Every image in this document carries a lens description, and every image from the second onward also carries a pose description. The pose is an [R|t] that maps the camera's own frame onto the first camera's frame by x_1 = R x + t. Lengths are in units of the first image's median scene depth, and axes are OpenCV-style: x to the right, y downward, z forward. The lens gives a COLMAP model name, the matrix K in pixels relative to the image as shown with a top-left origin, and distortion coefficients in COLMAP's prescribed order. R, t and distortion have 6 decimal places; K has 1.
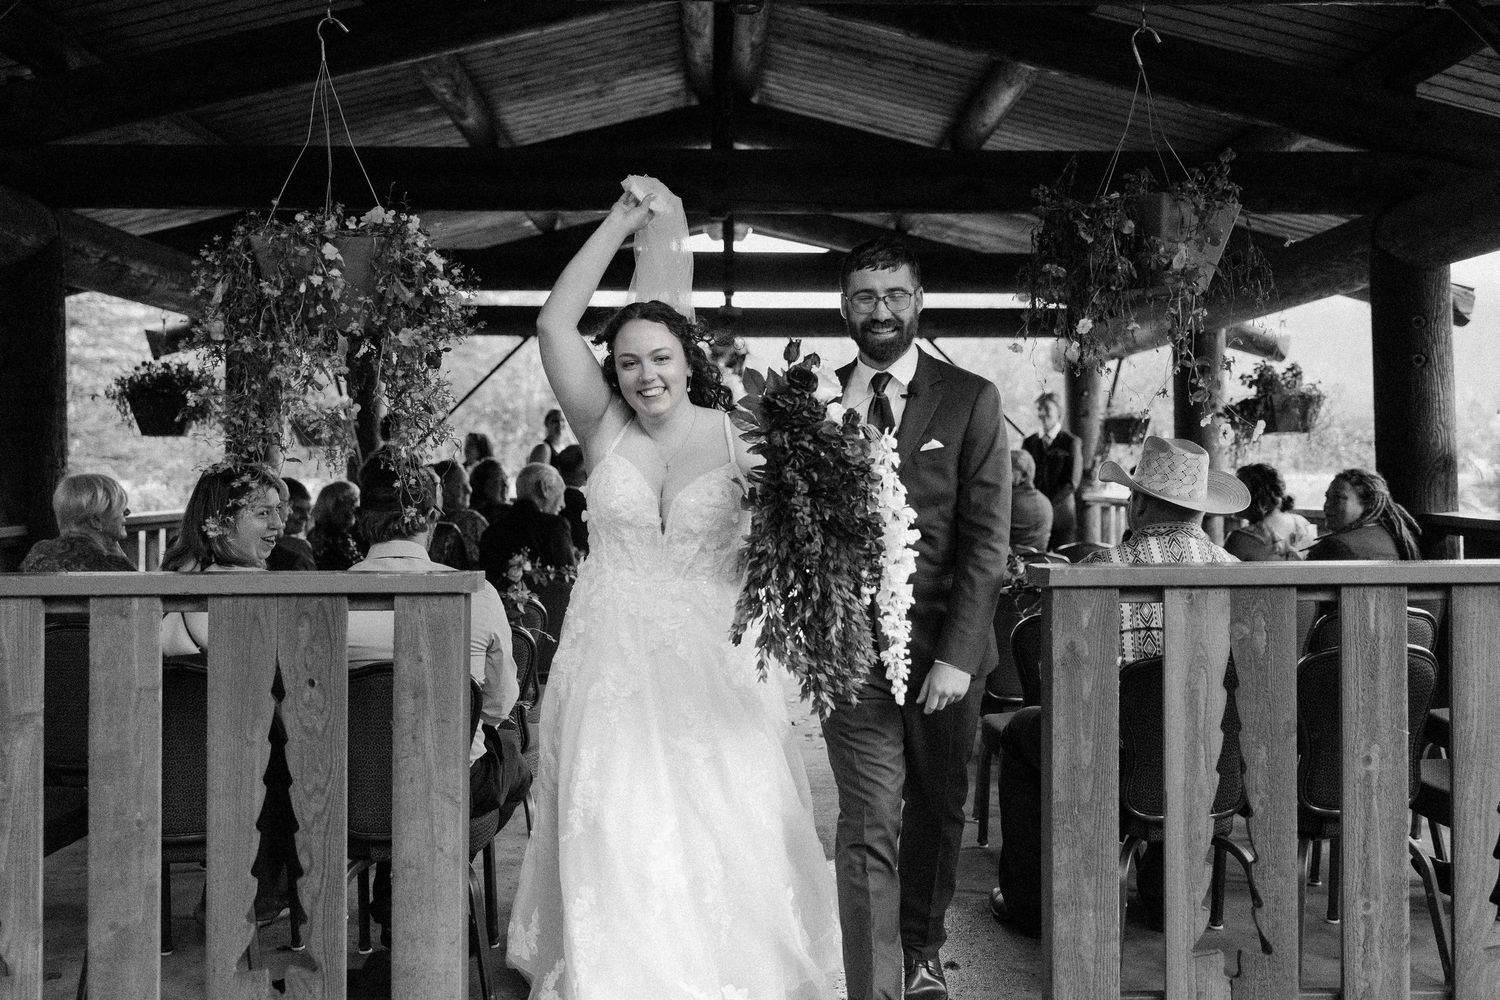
lens RADIAL K [[1412.6, 0, 750.0], [0, 1412.6, 500.0], [0, 0, 1]] dist [-0.003792, -0.008192]
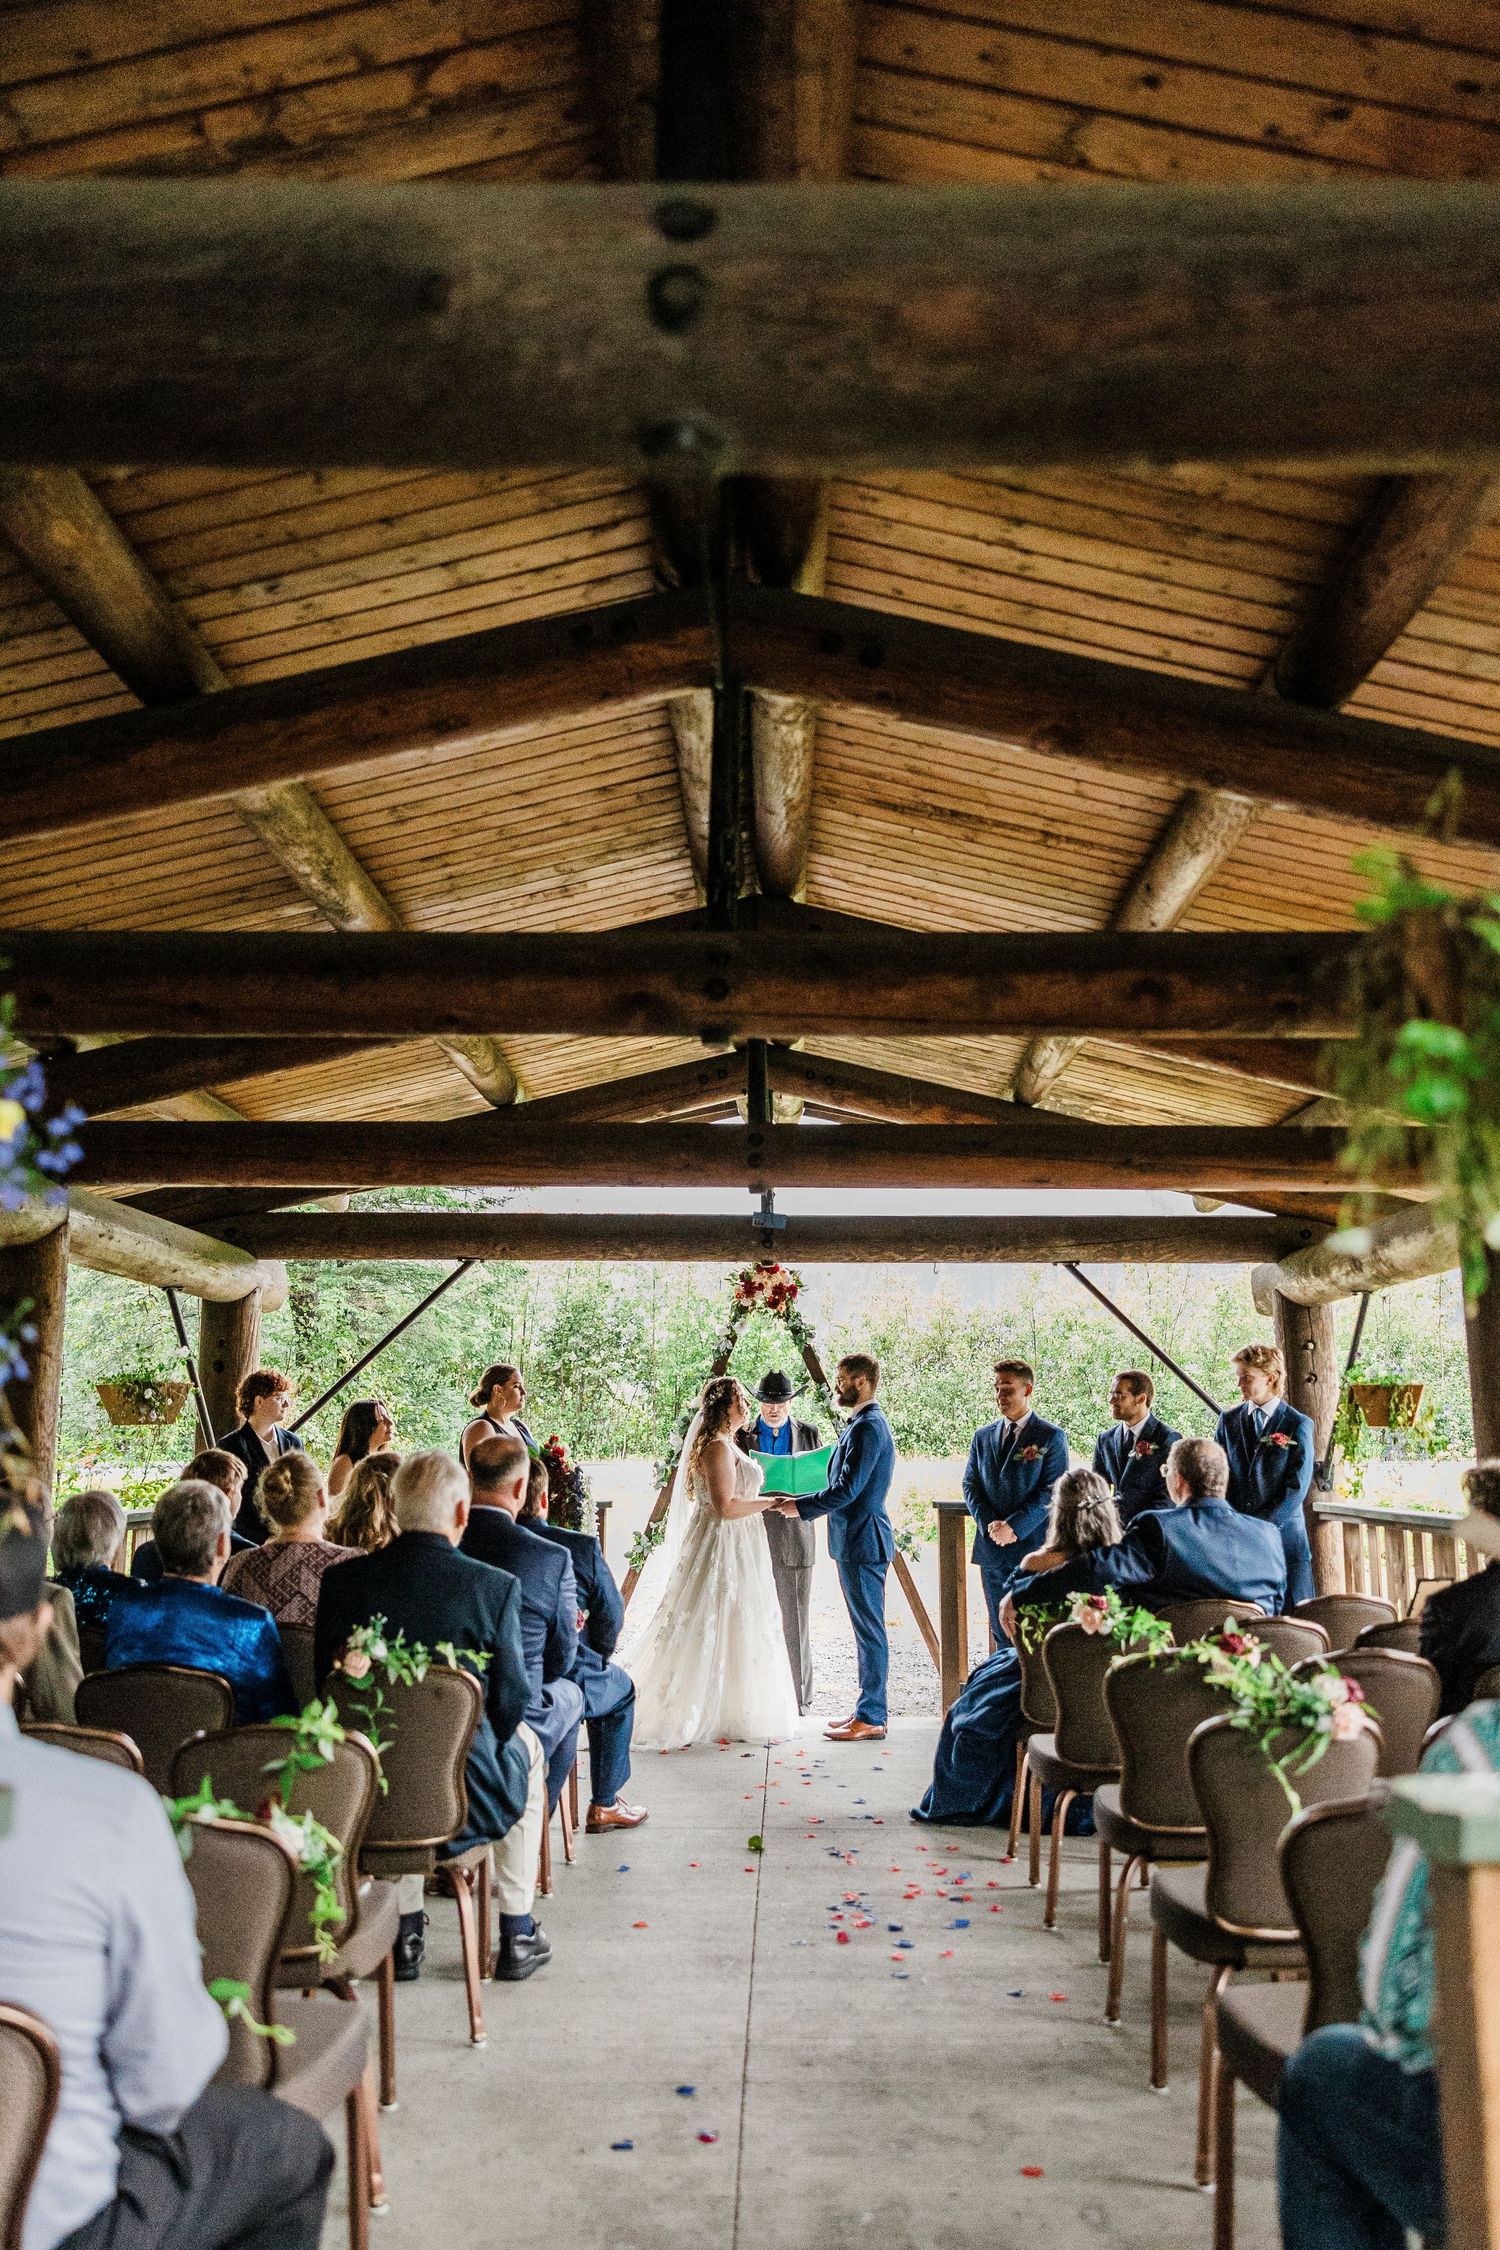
lens RADIAL K [[1854.0, 0, 750.0], [0, 1854.0, 1125.0], [0, 0, 1]] dist [0.003726, 0.001355]
pose [[0.999236, -0.001202, -0.039072, 0.015357], [-0.006313, 0.981448, -0.191625, -0.013325], [0.038577, 0.191725, 0.980690, 0.174103]]
